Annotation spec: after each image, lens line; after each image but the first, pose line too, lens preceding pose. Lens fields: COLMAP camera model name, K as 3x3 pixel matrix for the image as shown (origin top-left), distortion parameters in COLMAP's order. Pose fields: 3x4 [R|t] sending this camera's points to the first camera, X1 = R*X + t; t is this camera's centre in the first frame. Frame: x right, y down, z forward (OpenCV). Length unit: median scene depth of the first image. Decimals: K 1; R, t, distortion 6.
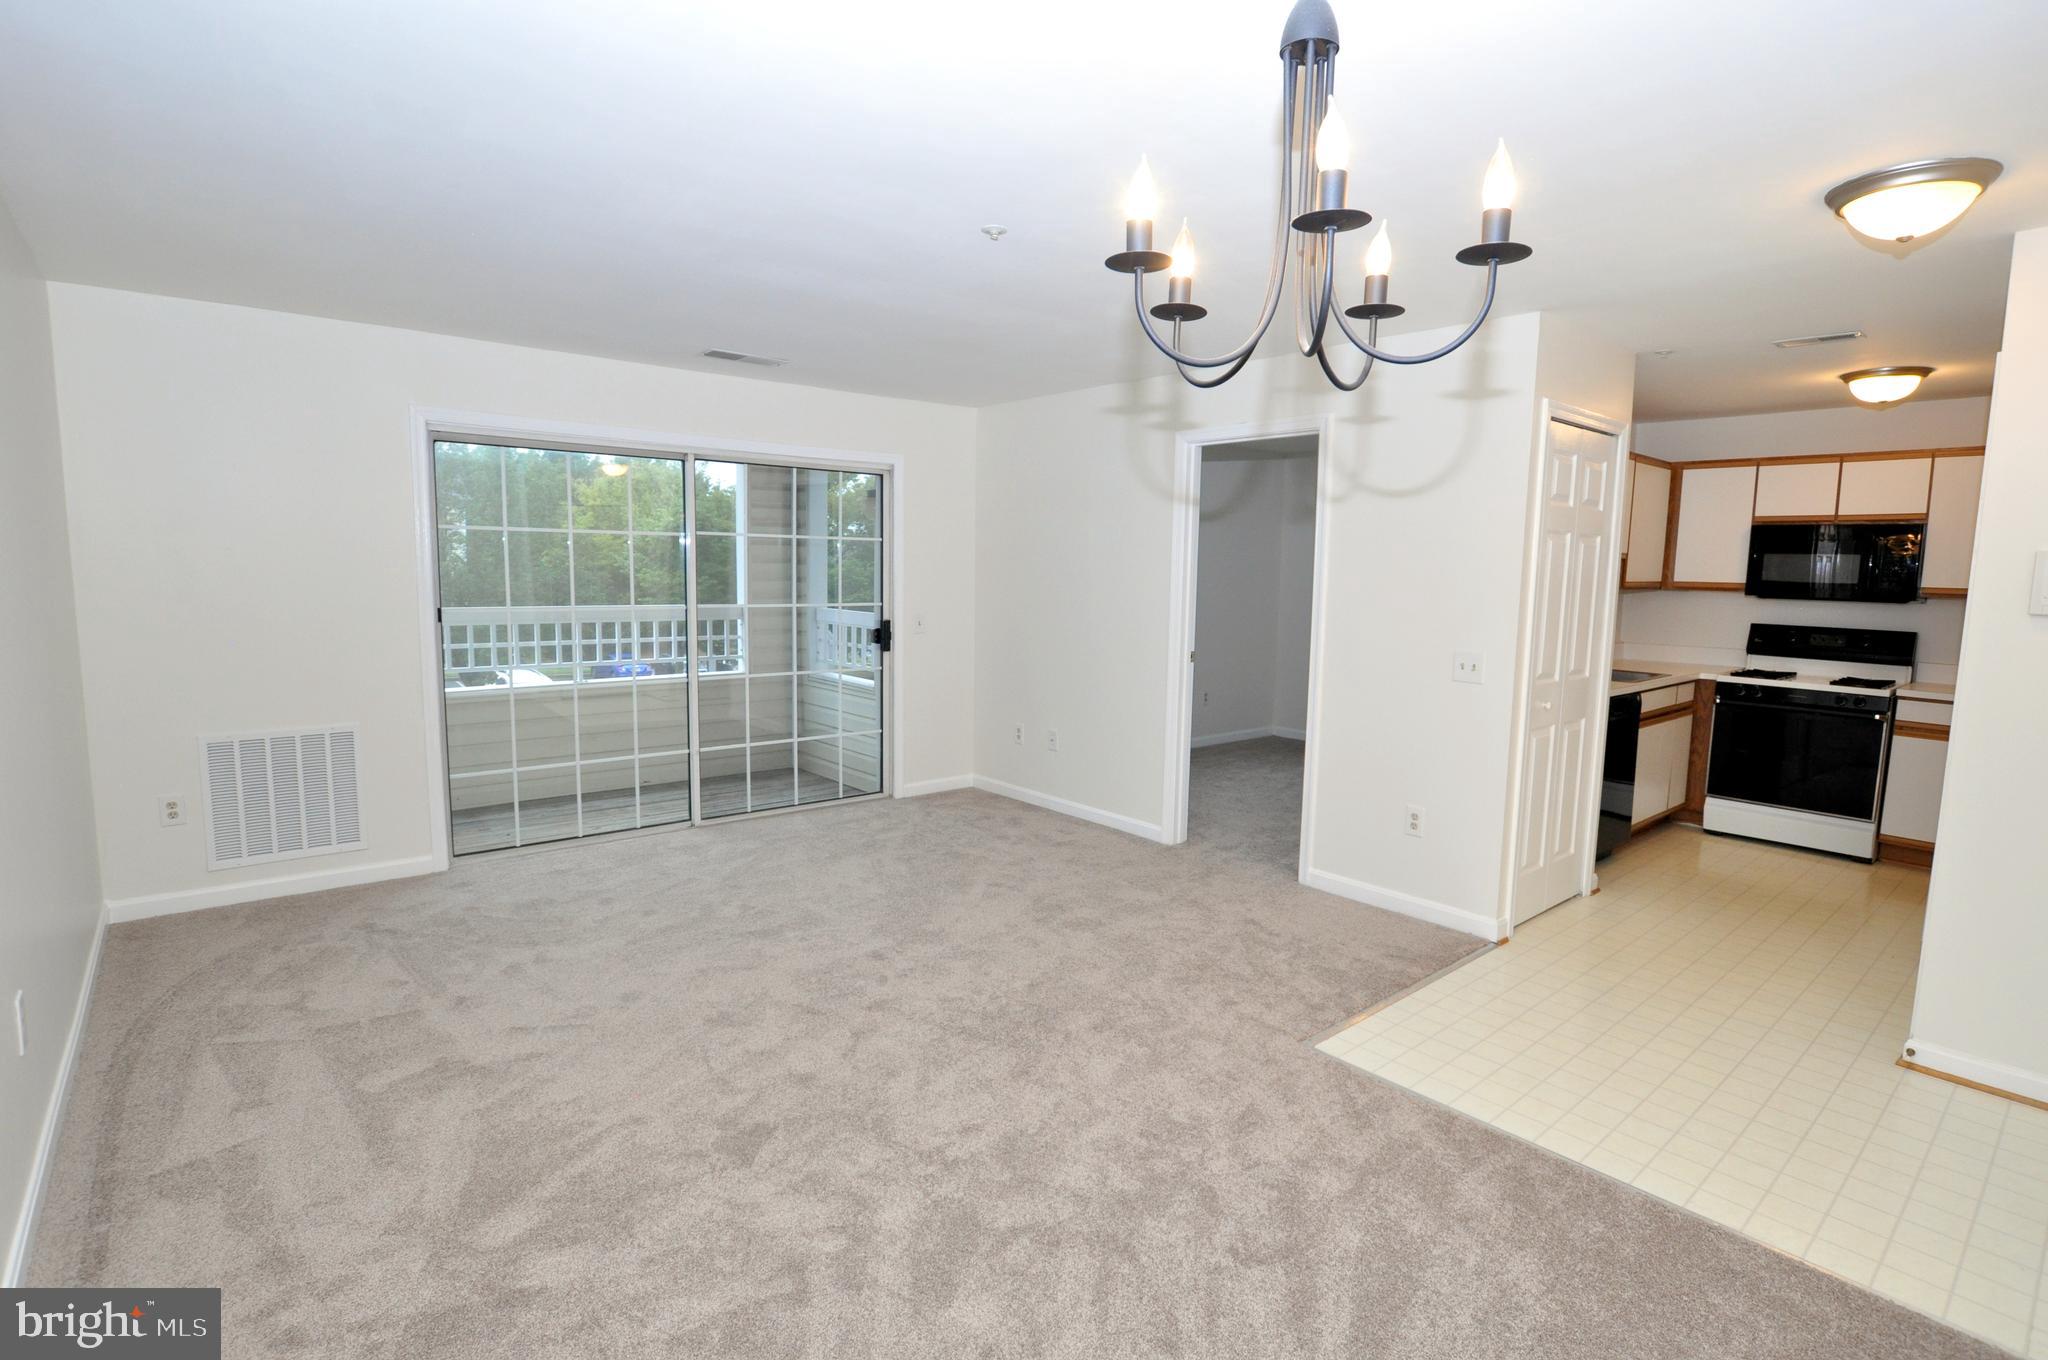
lens RADIAL K [[980.8, 0, 1032.0], [0, 980.8, 677.6], [0, 0, 1]] dist [-0.025043, 0.001638]
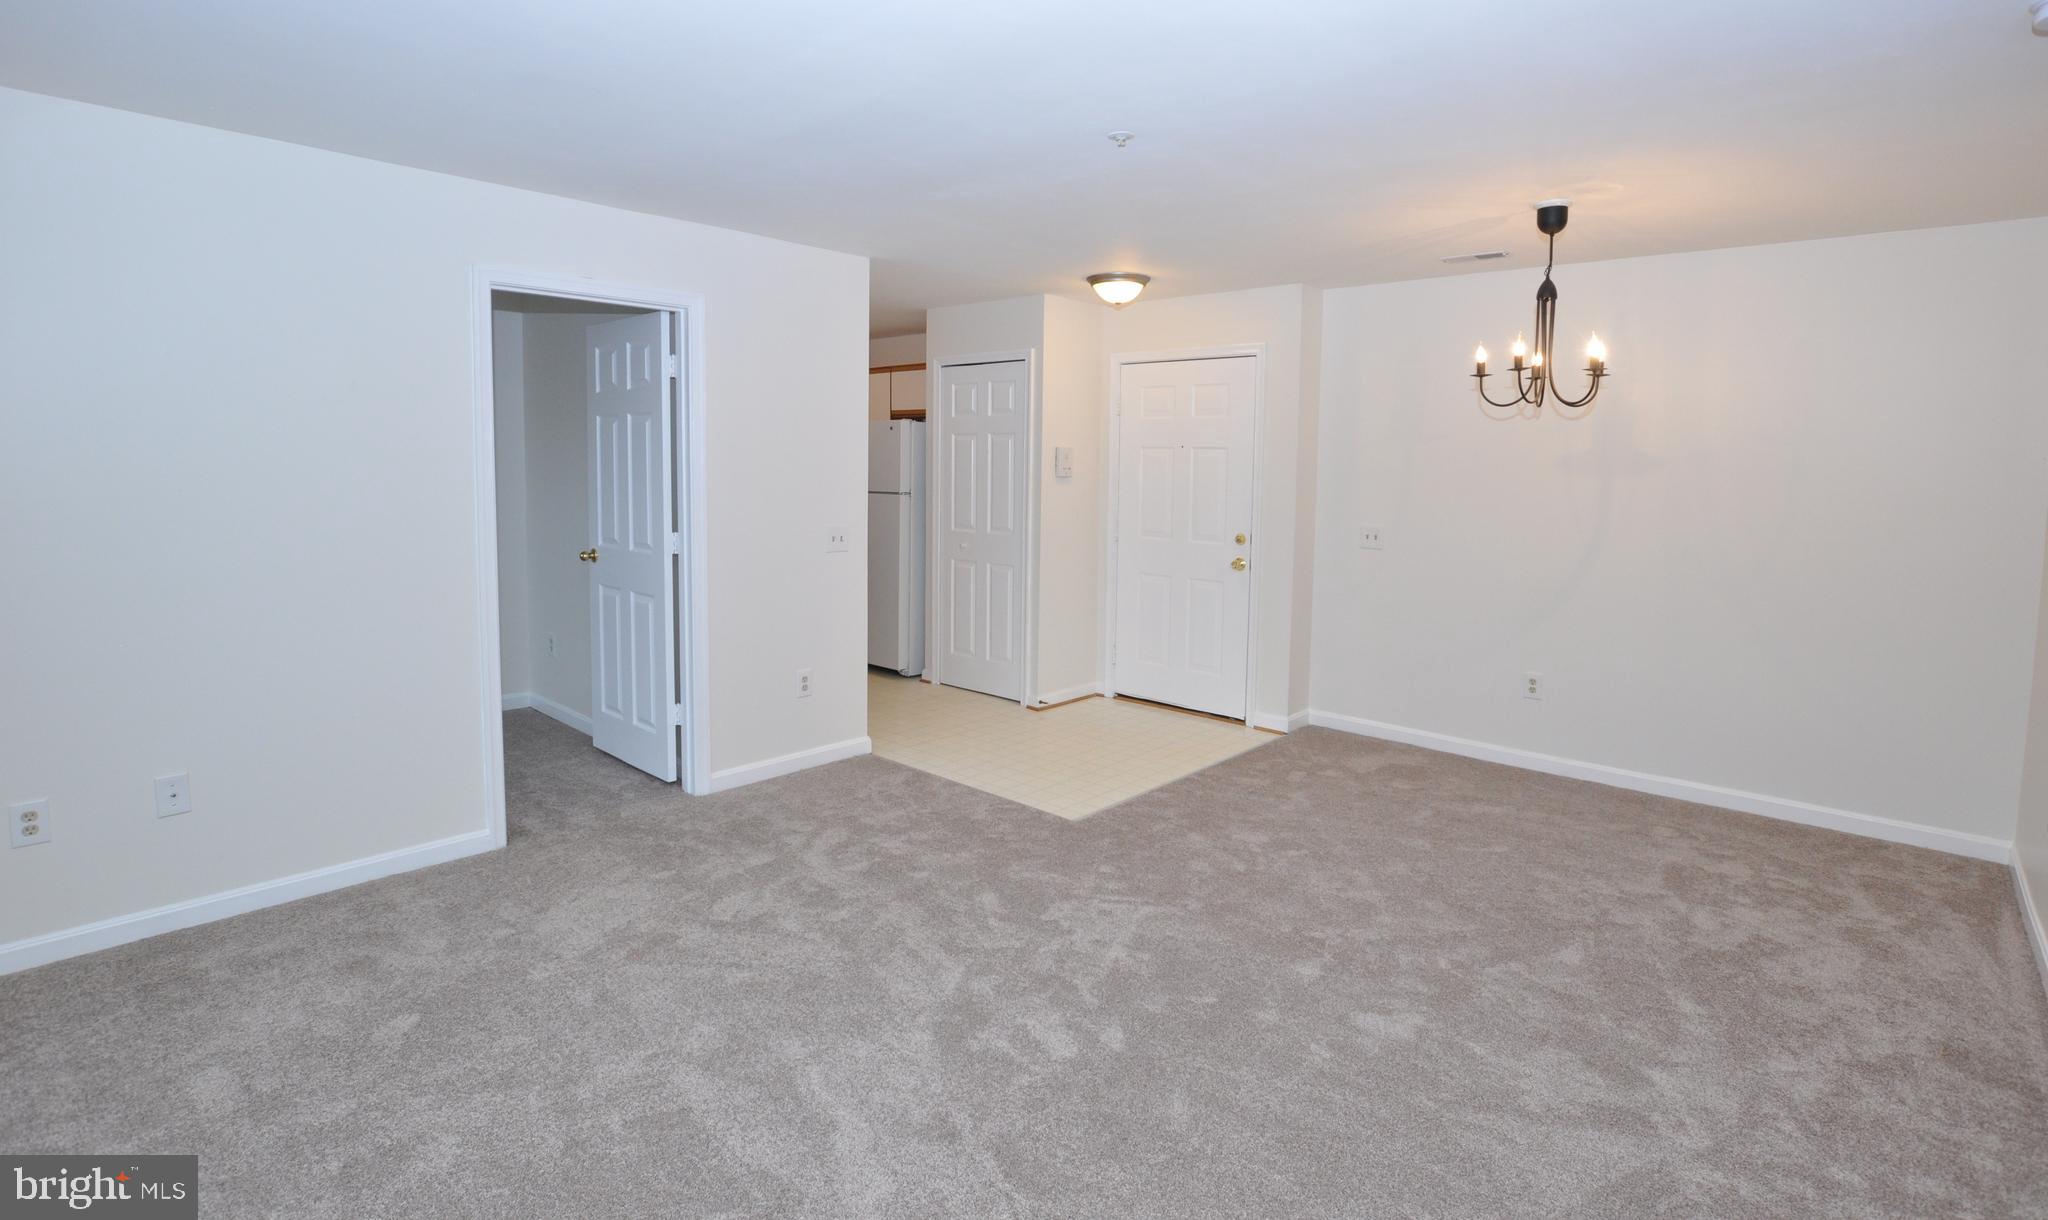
lens RADIAL K [[990.9, 0, 1021.7], [0, 990.9, 555.8], [0, 0, 1]] dist [-0.035889, 0.000034]
pose [[-0.124083, -0.116875, 0.985365, -0.600685], [0.092649, 0.987336, 0.128776, -0.097189], [-0.987937, 0.107272, -0.111683, 0.713077]]
